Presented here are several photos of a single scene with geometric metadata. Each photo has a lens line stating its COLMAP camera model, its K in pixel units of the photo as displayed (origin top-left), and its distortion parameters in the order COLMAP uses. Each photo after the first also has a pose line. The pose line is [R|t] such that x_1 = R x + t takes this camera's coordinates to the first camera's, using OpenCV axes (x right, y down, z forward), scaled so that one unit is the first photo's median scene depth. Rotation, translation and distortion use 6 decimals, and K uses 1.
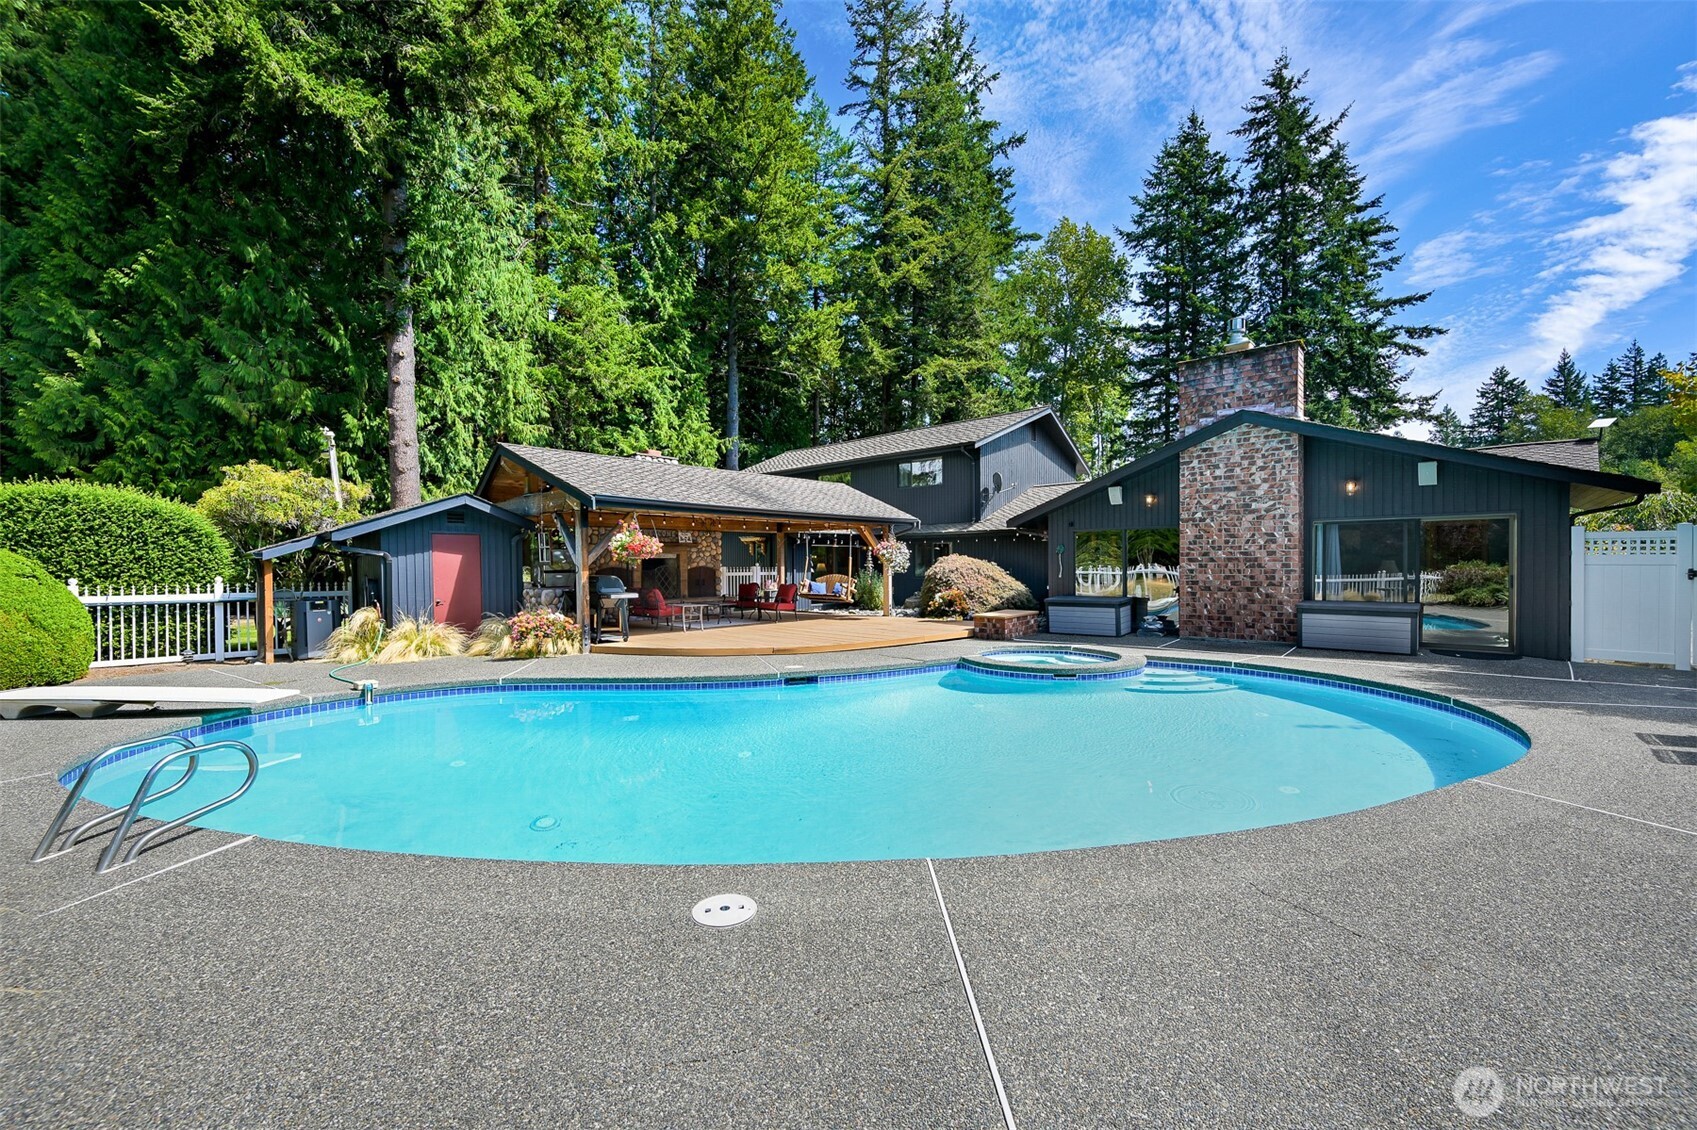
lens RADIAL K [[662.5, 0, 848.4], [0, 662.5, 566.0], [0, 0, 1]] dist [0.001381, 0.000103]
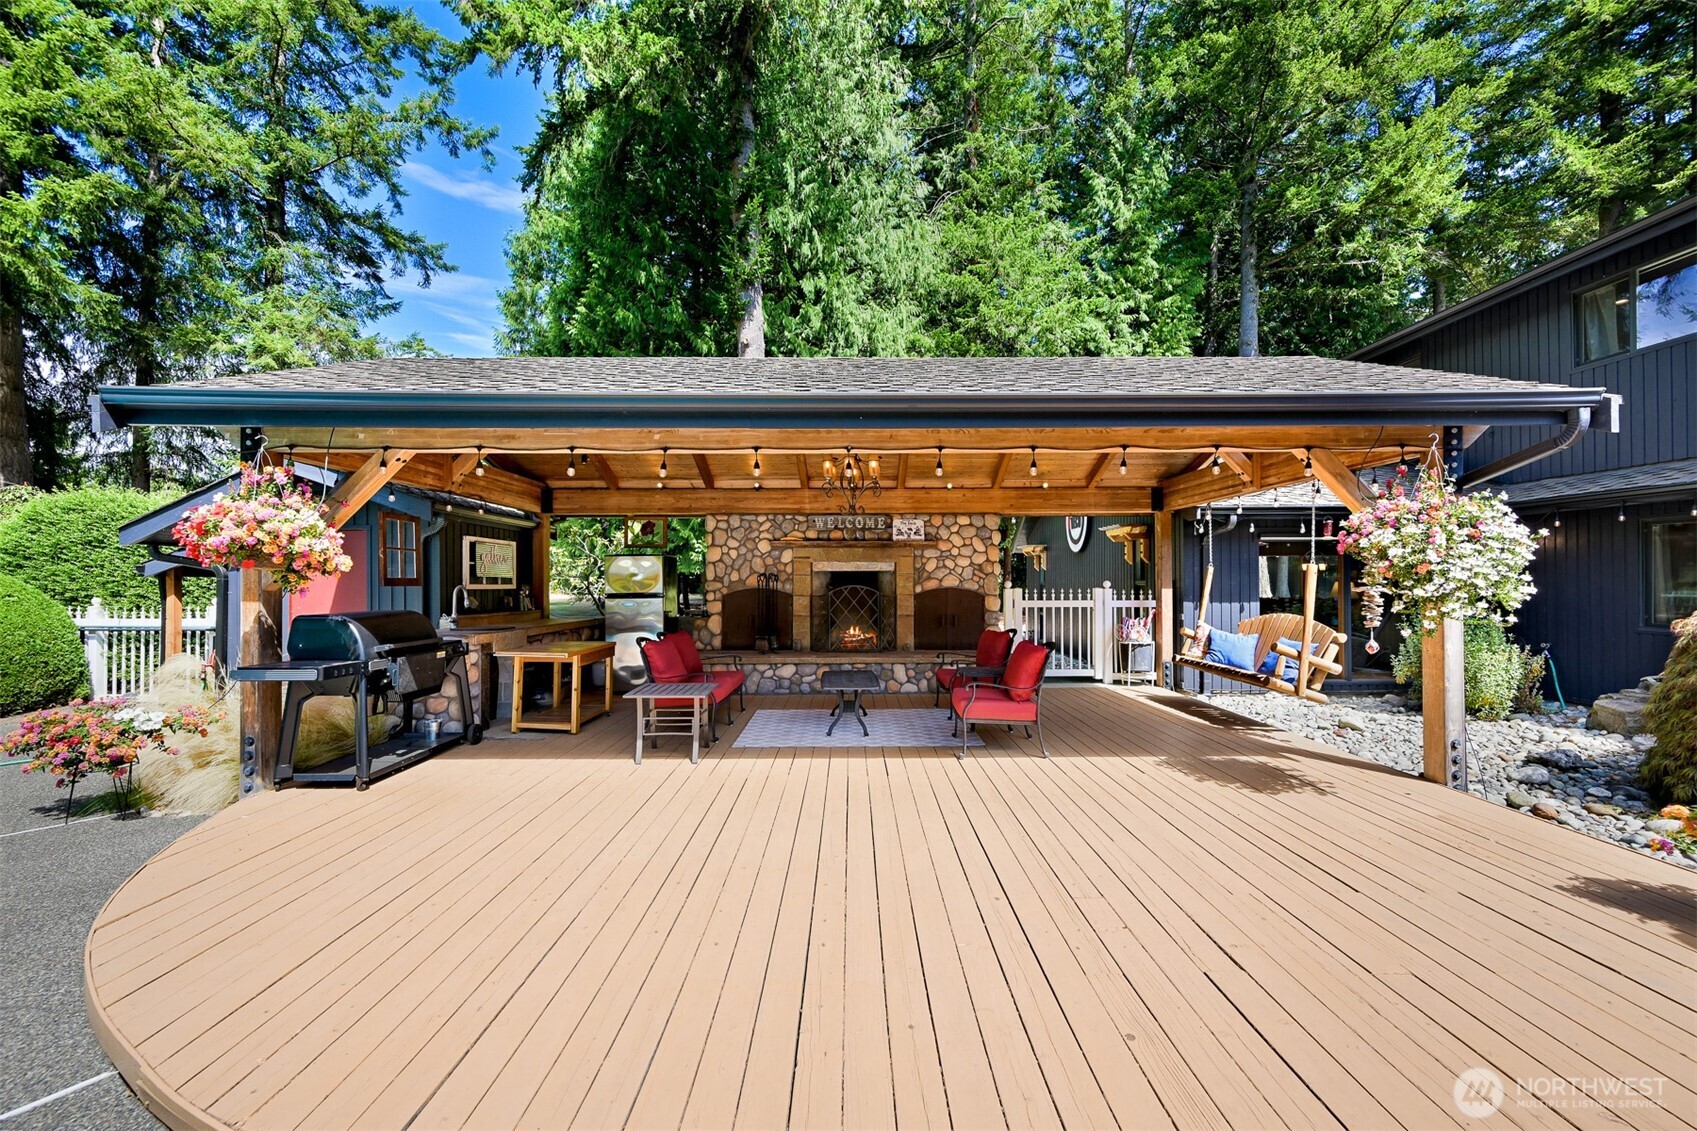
lens RADIAL K [[662.5, 0, 848.8], [0, 662.5, 566.8], [0, 0, 1]] dist [0.001381, 0.000103]
pose [[0.680150, -0.006592, -0.733043, 0.070442], [-0.004586, 0.999902, -0.013247, -0.006891], [0.733059, 0.012372, 0.680053, 0.525374]]
